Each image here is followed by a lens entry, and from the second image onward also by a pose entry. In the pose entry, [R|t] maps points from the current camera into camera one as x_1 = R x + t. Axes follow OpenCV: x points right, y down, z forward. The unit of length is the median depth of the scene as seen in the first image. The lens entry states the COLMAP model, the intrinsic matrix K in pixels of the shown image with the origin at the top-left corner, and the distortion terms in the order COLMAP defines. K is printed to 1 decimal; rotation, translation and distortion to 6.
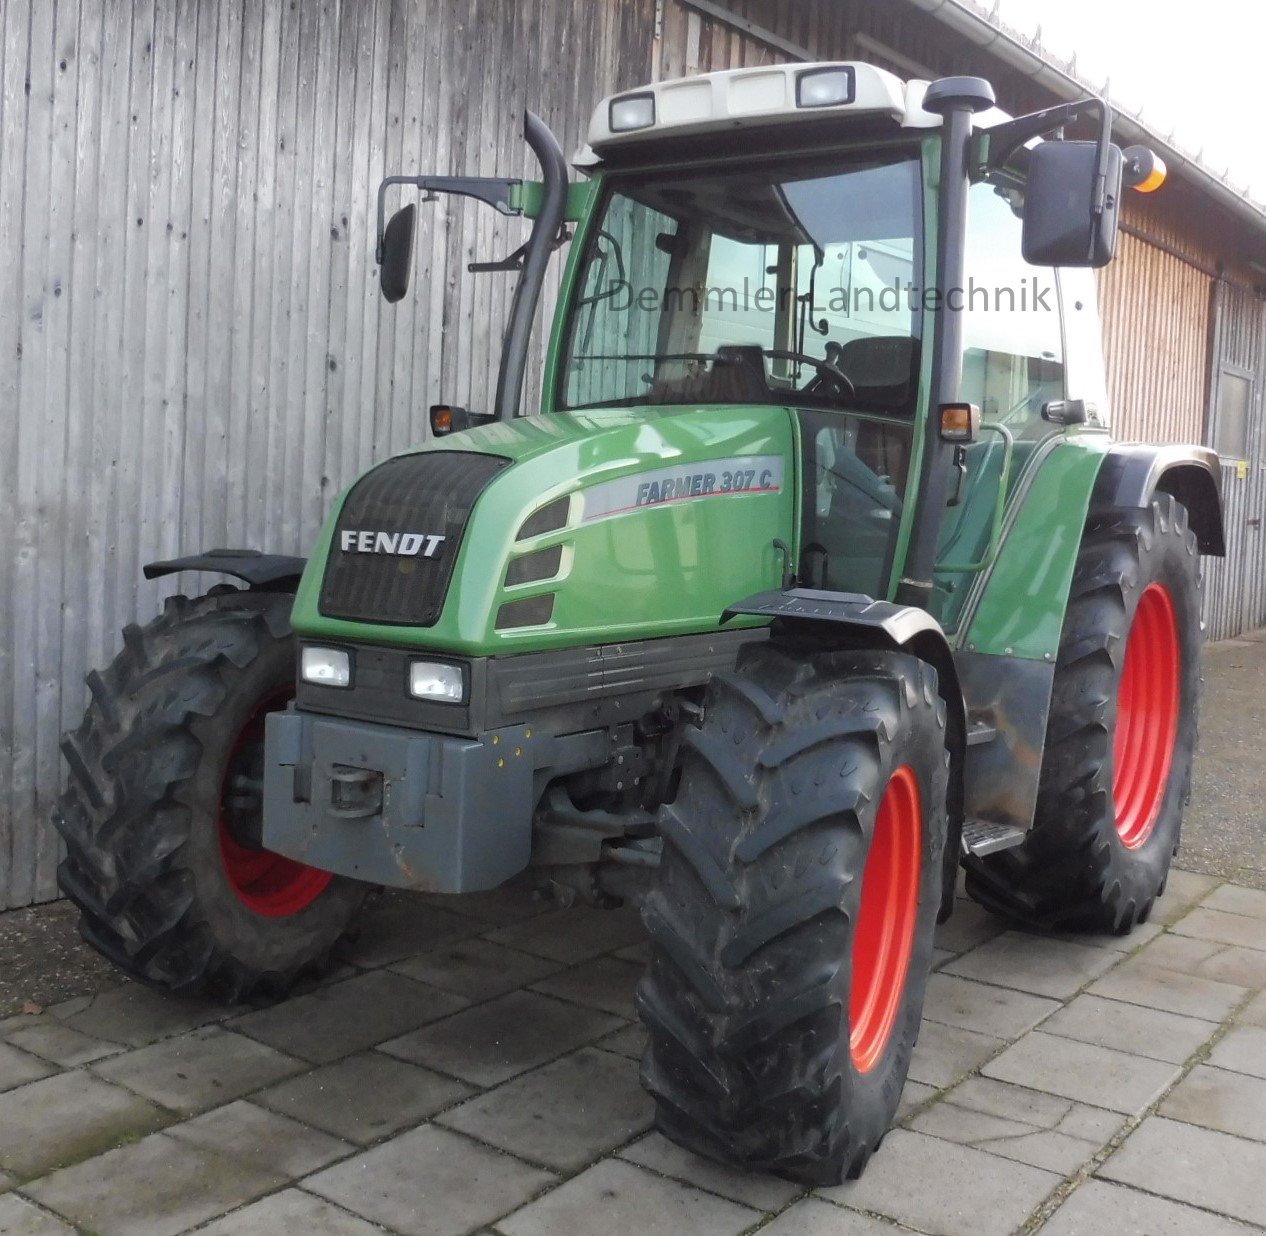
lens RADIAL K [[1492.0, 0, 567.3], [0, 1492.0, 604.4], [0, 0, 1]] dist [0.009987, -0.083696]
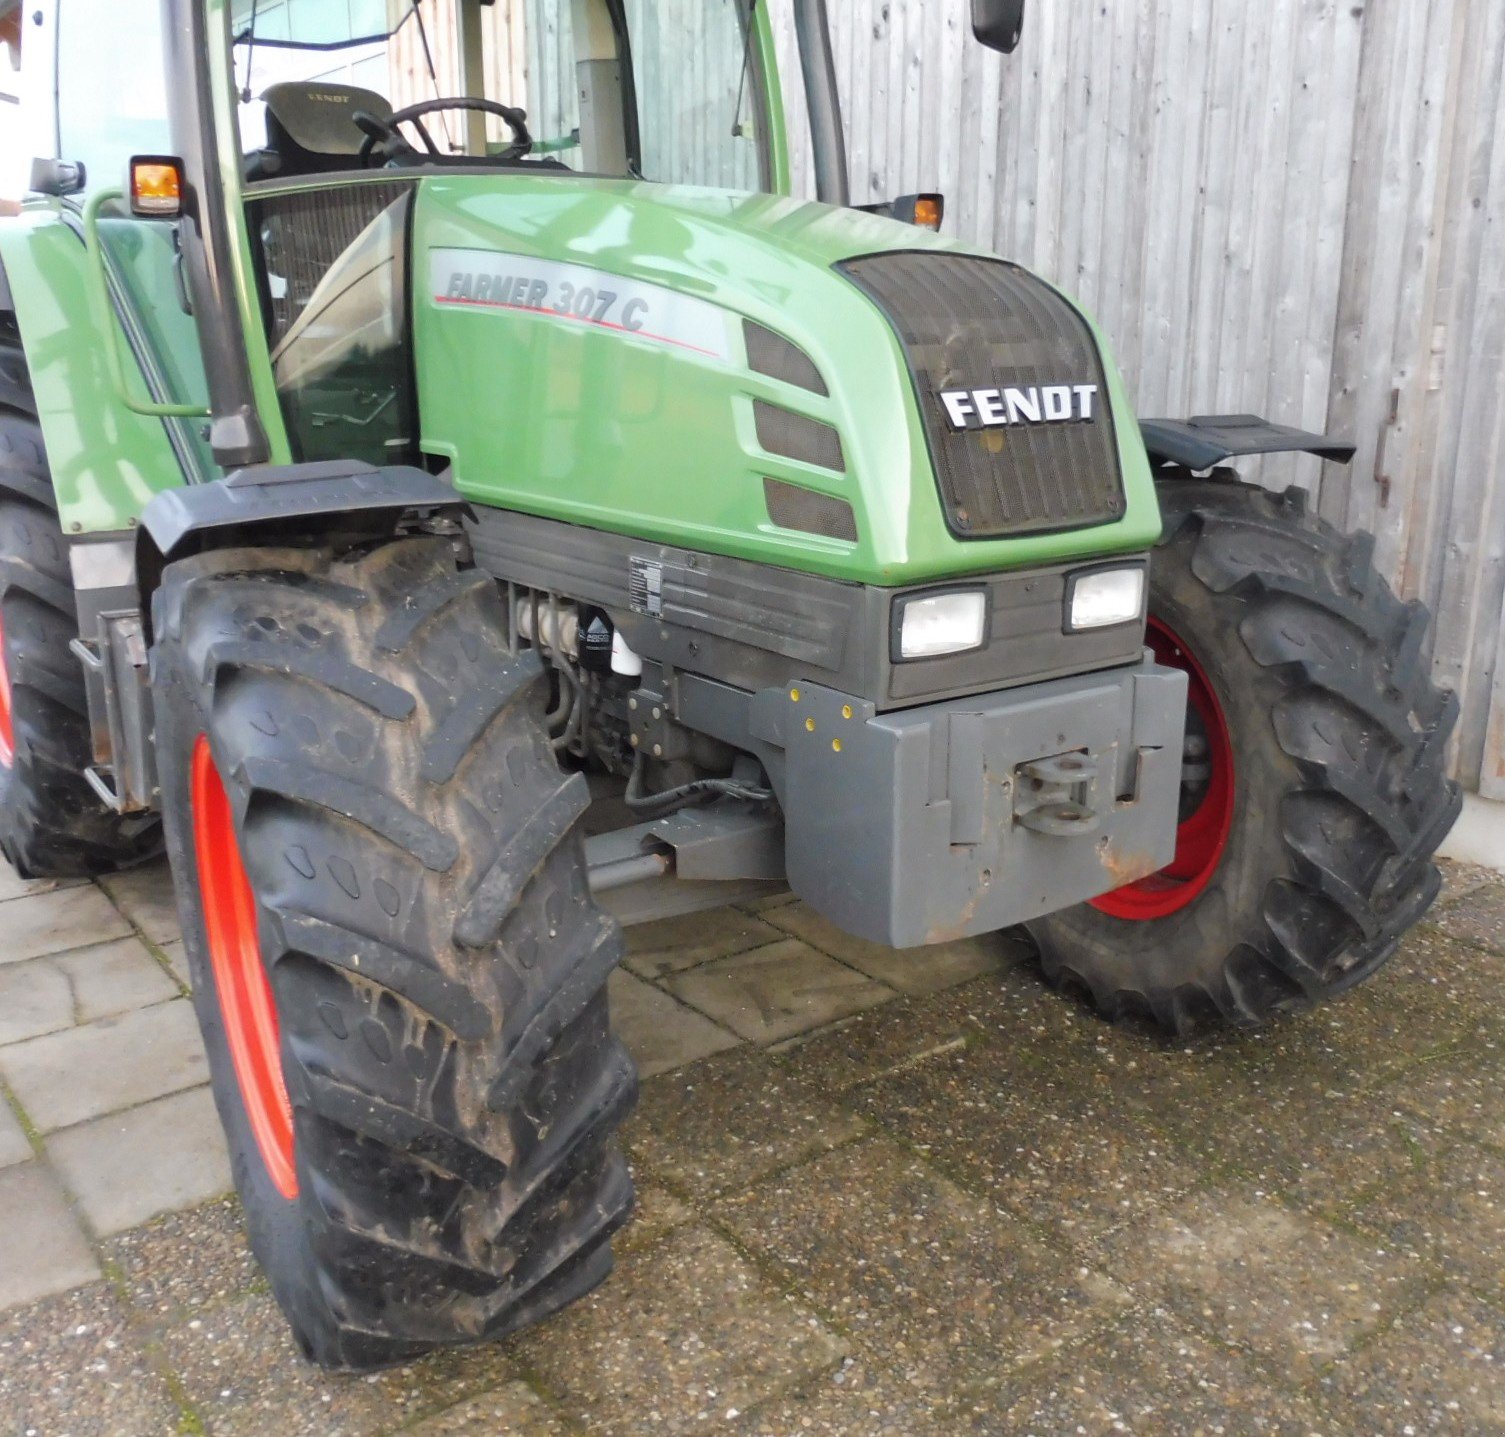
lens RADIAL K [[1547.5, 0, 761.0], [0, 1547.5, 743.3], [0, 0, 1]] dist [-0.011611, -0.043975]
pose [[0.327092, -0.289456, 0.899570, -0.690763], [0.089362, 0.957142, 0.275488, -0.082695], [-0.940758, -0.009722, 0.338940, 0.774343]]
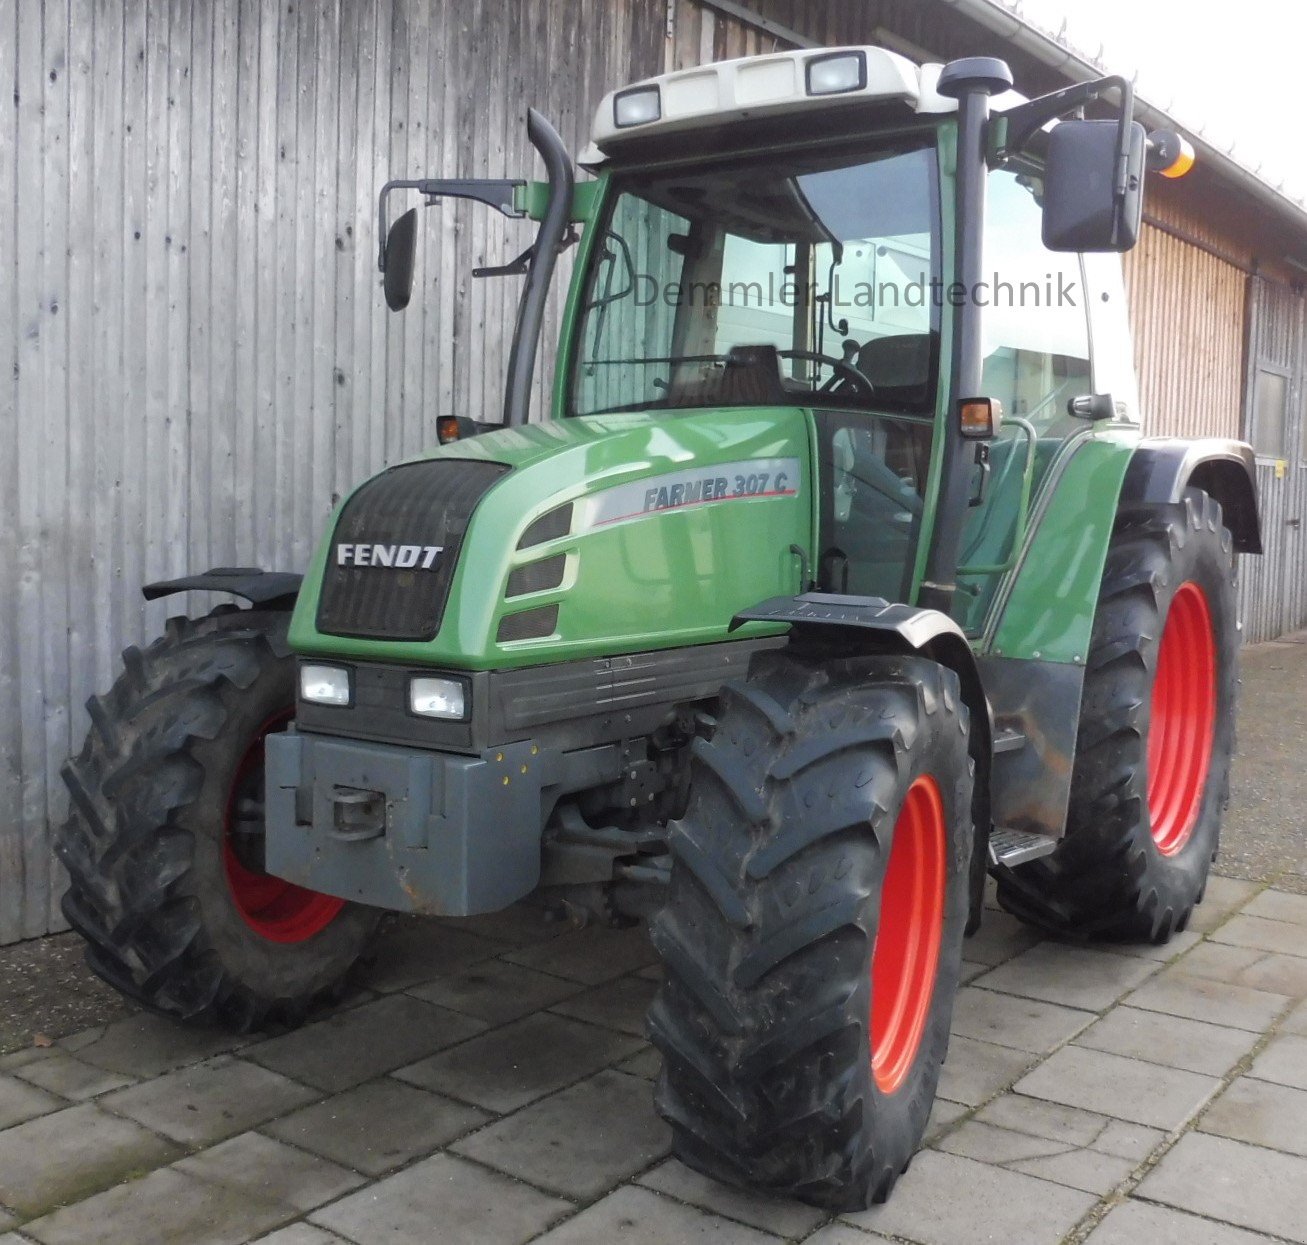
lens RADIAL K [[1491.8, 0, 581.3], [0, 1491.8, 652.1], [0, 0, 1]] dist [-0.001889, -0.051940]
pose [[0.999618, -0.022172, -0.016507, 0.018573], [0.022498, 0.999550, 0.019842, 0.004278], [0.016060, -0.020205, 0.999667, 0.032536]]
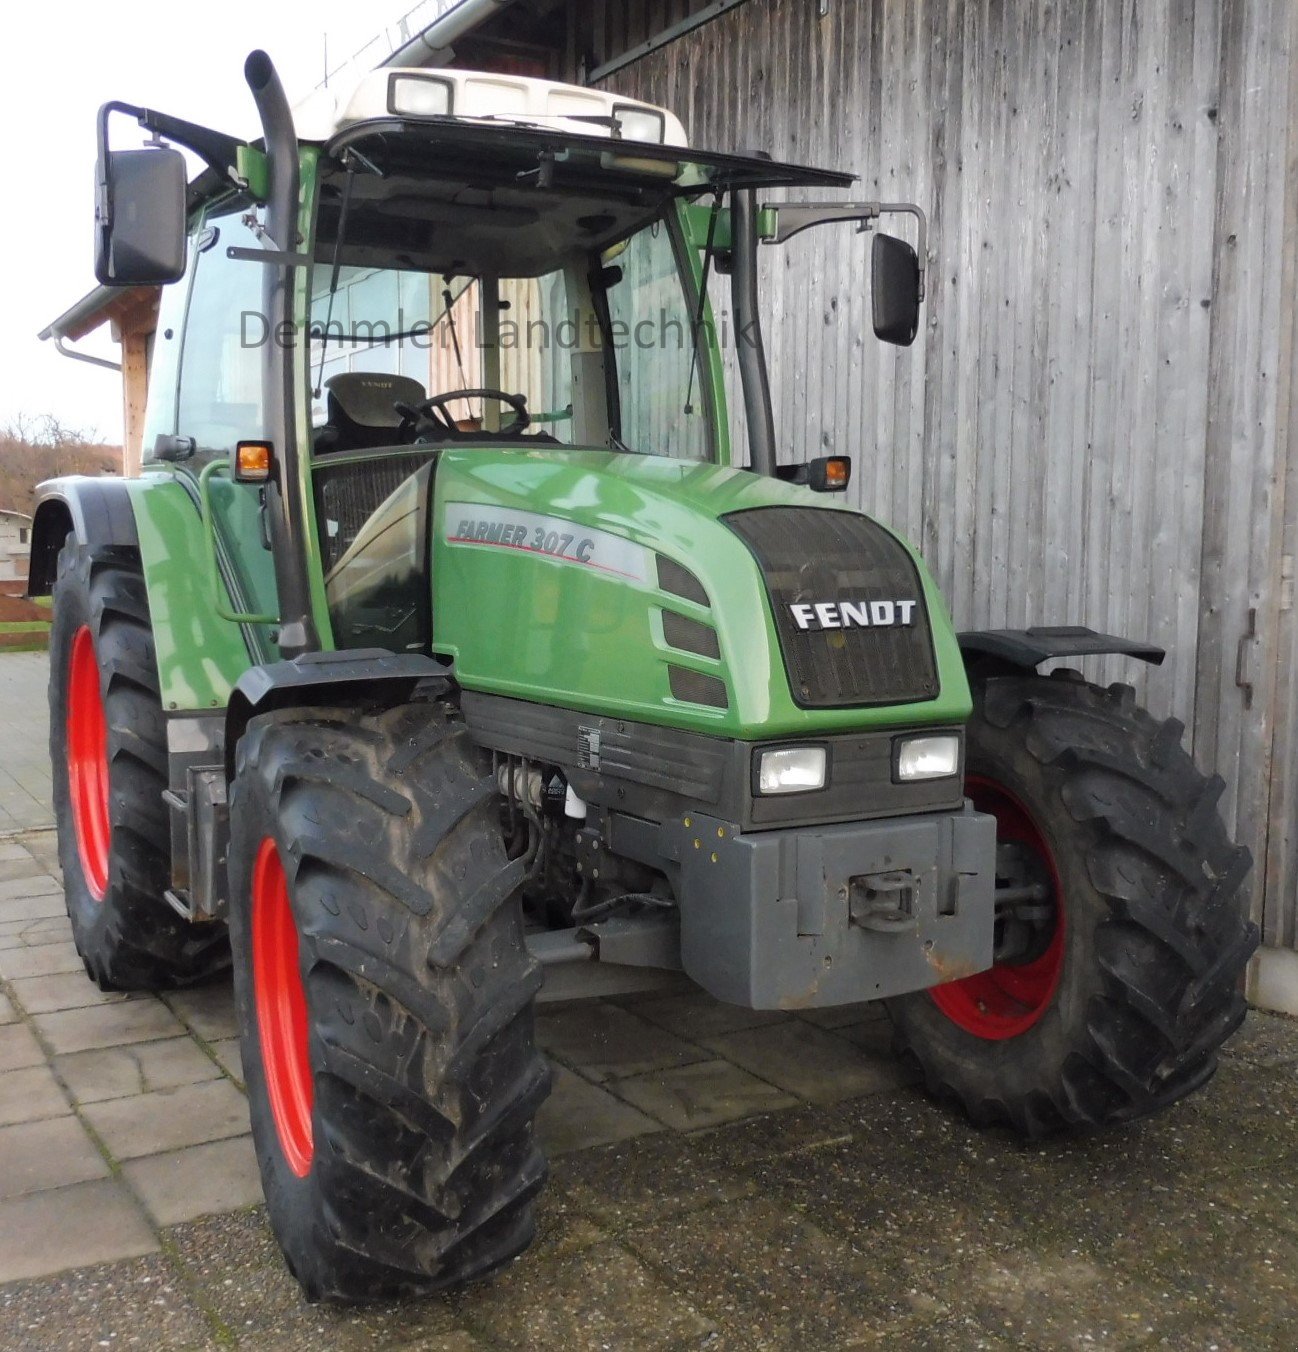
lens RADIAL K [[1555.2, 0, 561.2], [0, 1555.2, 712.3], [0, 0, 1]] dist [-0.005765, -0.047463]
pose [[0.456889, -0.133331, 0.879474, -0.882057], [0.091845, 0.990489, 0.102447, -0.081672], [-0.884769, 0.033968, 0.464790, 0.643174]]
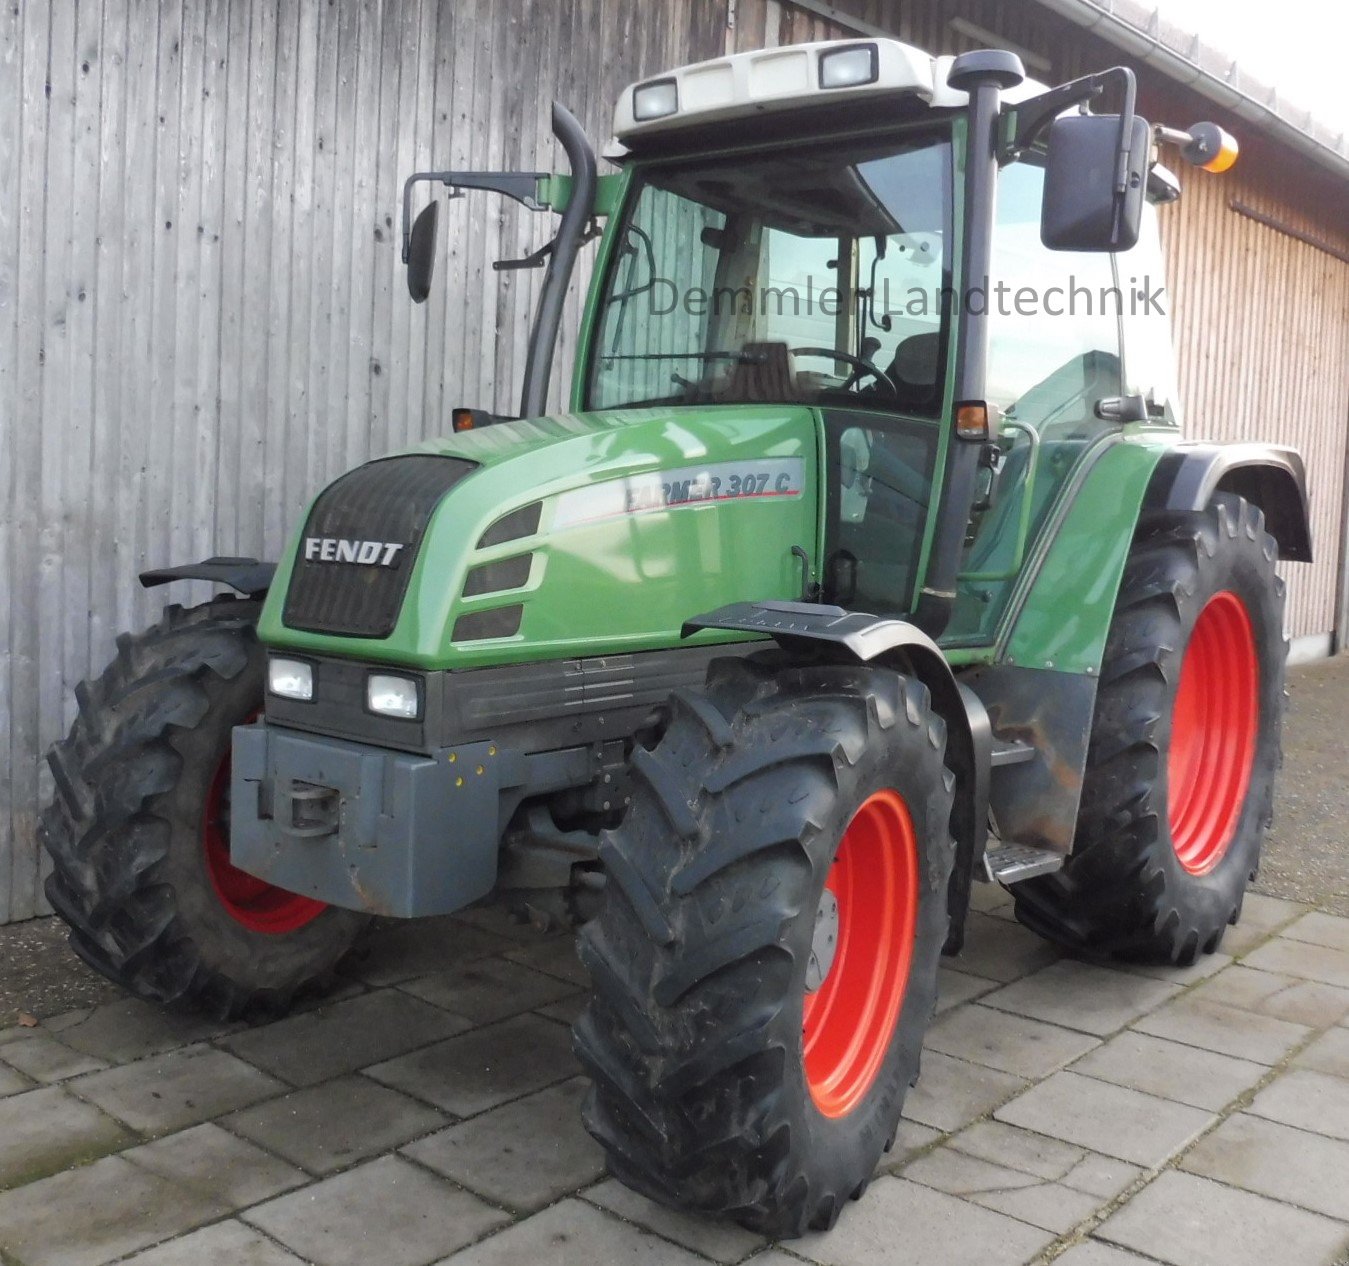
lens RADIAL K [[1483.0, 0, 600.6], [0, 1483.0, 627.3], [0, 0, 1]] dist [0.017208, -0.101688]
pose [[0.996632, 0.003124, -0.081949, 0.105203], [-0.002076, 0.999915, 0.012876, -0.004195], [0.081982, -0.012663, 0.996553, 0.053701]]
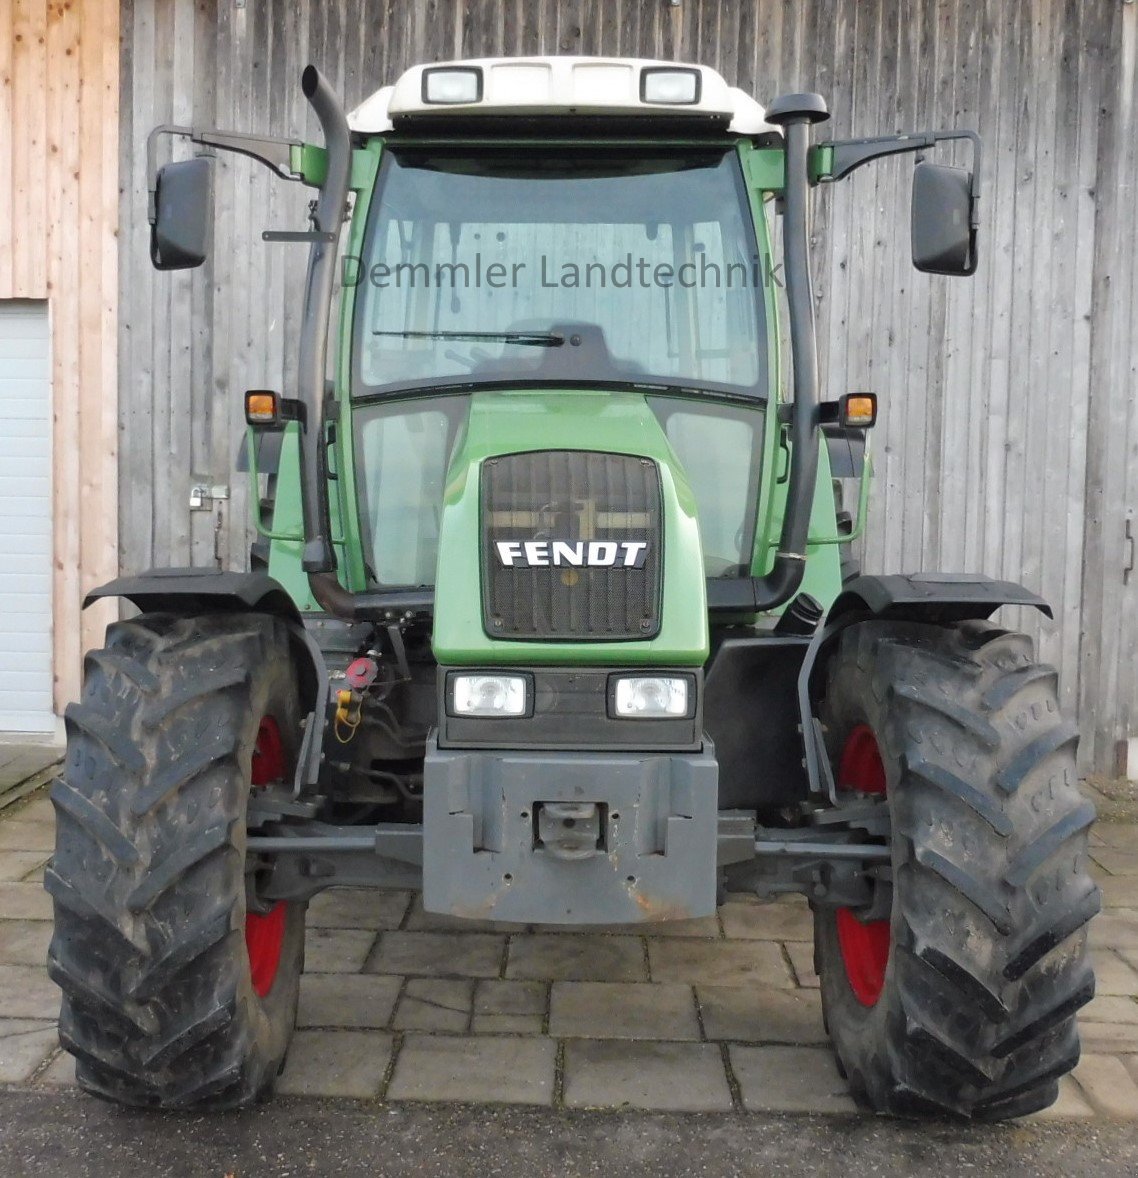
lens RADIAL K [[1355.1, 0, 492.5], [0, 1355.1, 620.6], [0, 0, 1]] dist [-0.005765, -0.047463]
pose [[0.826543, -0.103091, 0.553352, -0.548257], [0.070384, 0.994298, 0.080107, -0.061756], [-0.558455, -0.027264, 0.829086, 0.294501]]
